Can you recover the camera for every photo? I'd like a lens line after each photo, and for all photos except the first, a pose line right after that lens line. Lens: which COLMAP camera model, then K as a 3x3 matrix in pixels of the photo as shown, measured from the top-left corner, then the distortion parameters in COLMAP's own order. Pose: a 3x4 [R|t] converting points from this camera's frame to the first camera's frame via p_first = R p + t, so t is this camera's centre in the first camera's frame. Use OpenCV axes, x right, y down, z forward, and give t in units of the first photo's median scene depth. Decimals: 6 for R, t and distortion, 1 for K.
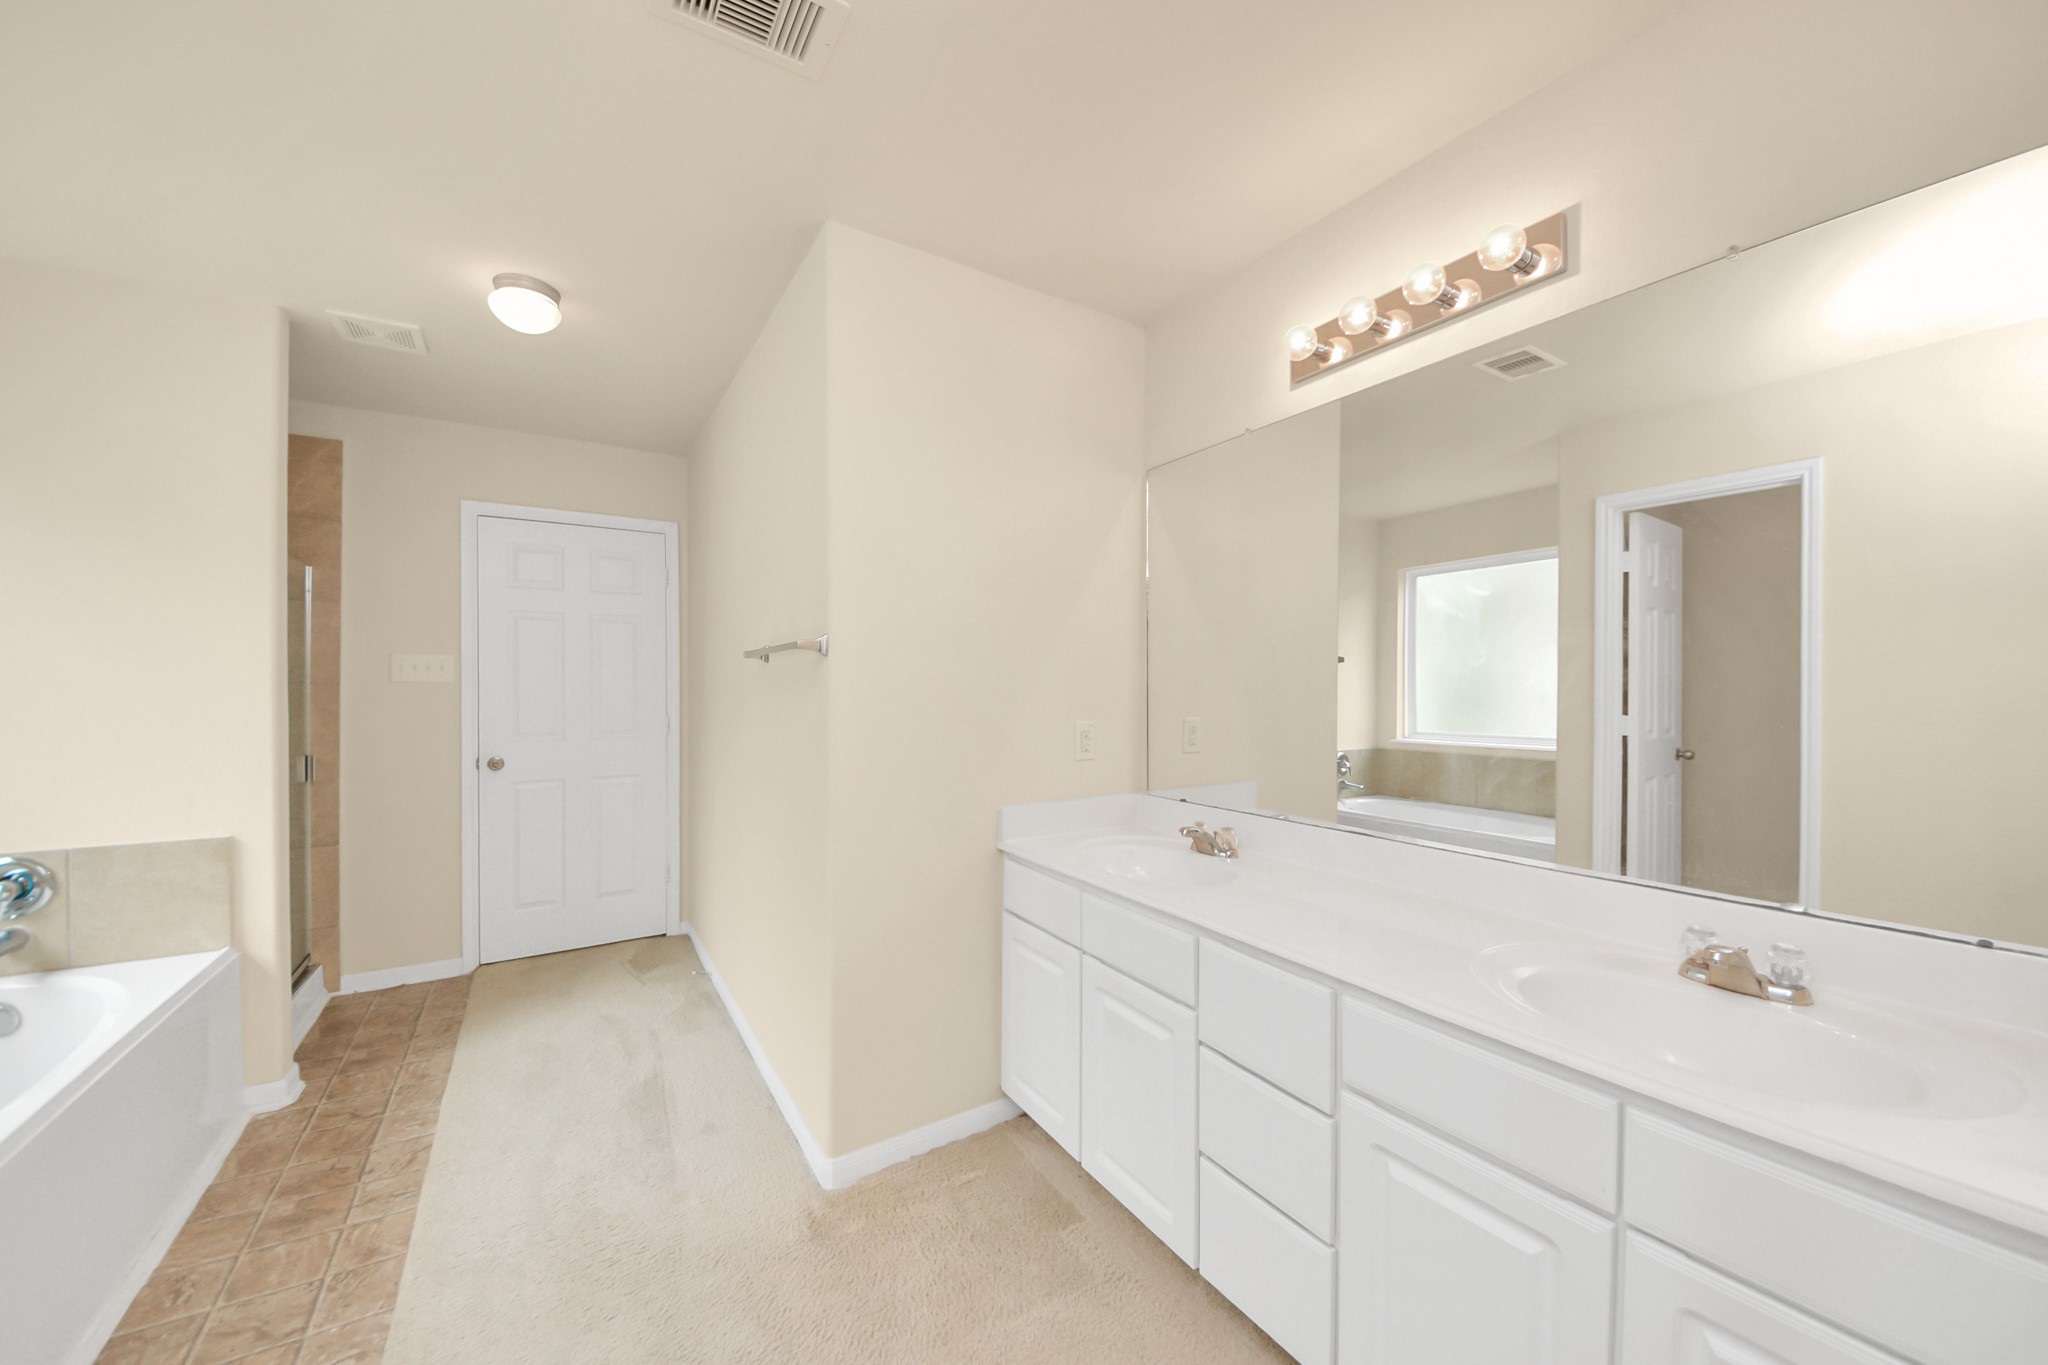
lens RADIAL K [[743.6, 0, 1041.8], [0, 743.6, 679.8], [0, 0, 1]] dist [0.002431, -0.000153]
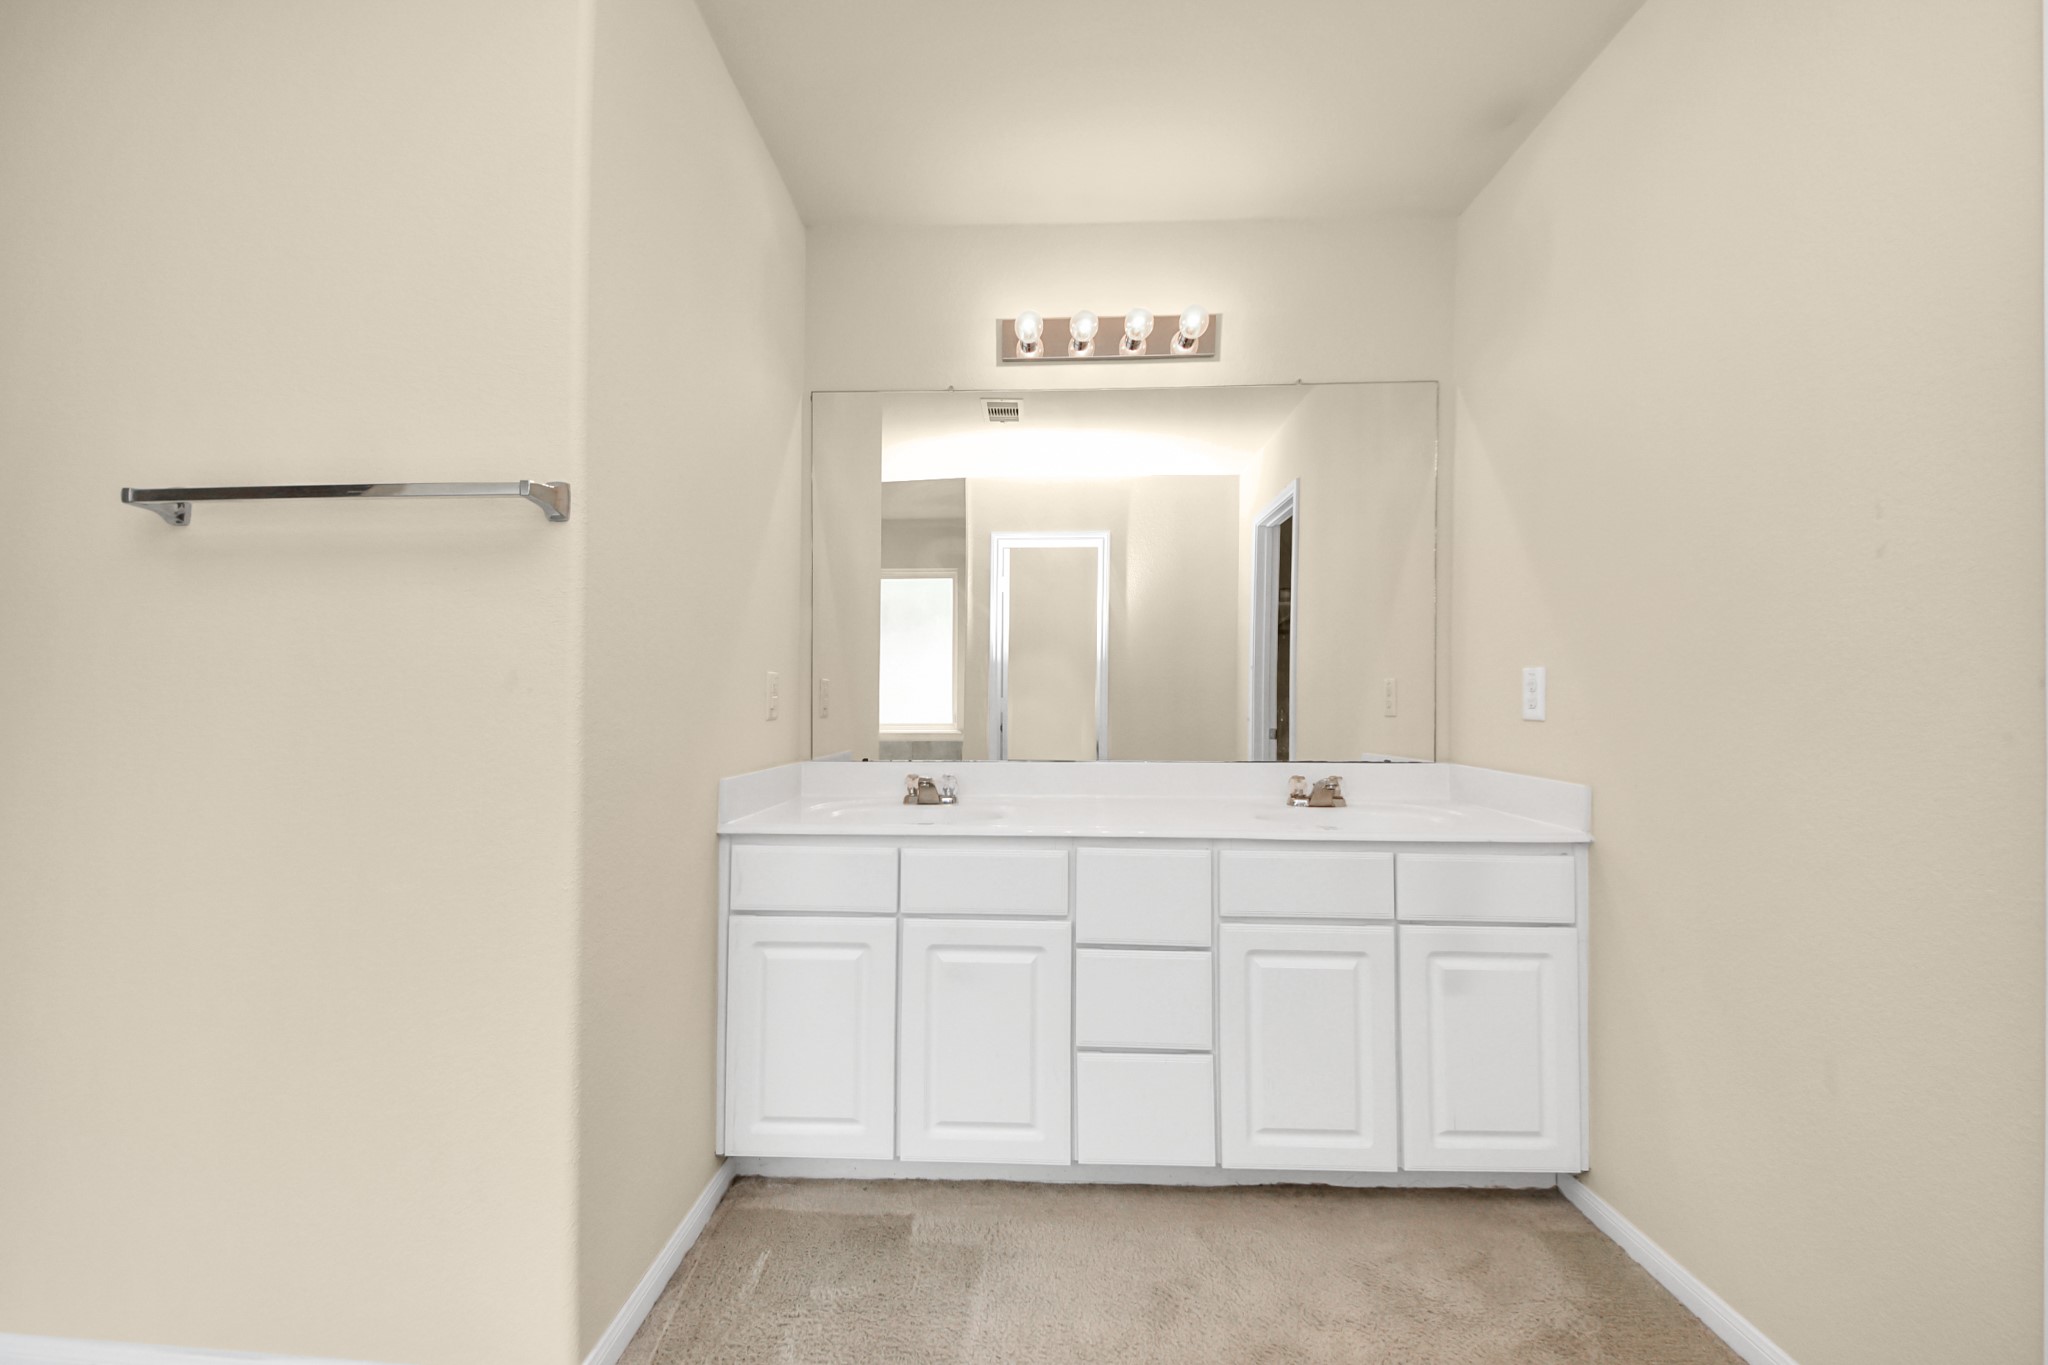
lens RADIAL K [[743.6, 0, 1037.6], [0, 743.6, 707.0], [0, 0, 1]] dist [0.002431, -0.000153]
pose [[0.563375, 0.000764, 0.826201, -0.521114], [0.007693, 0.999951, -0.006171, 0.113777], [-0.826166, 0.009832, 0.563341, 0.332749]]
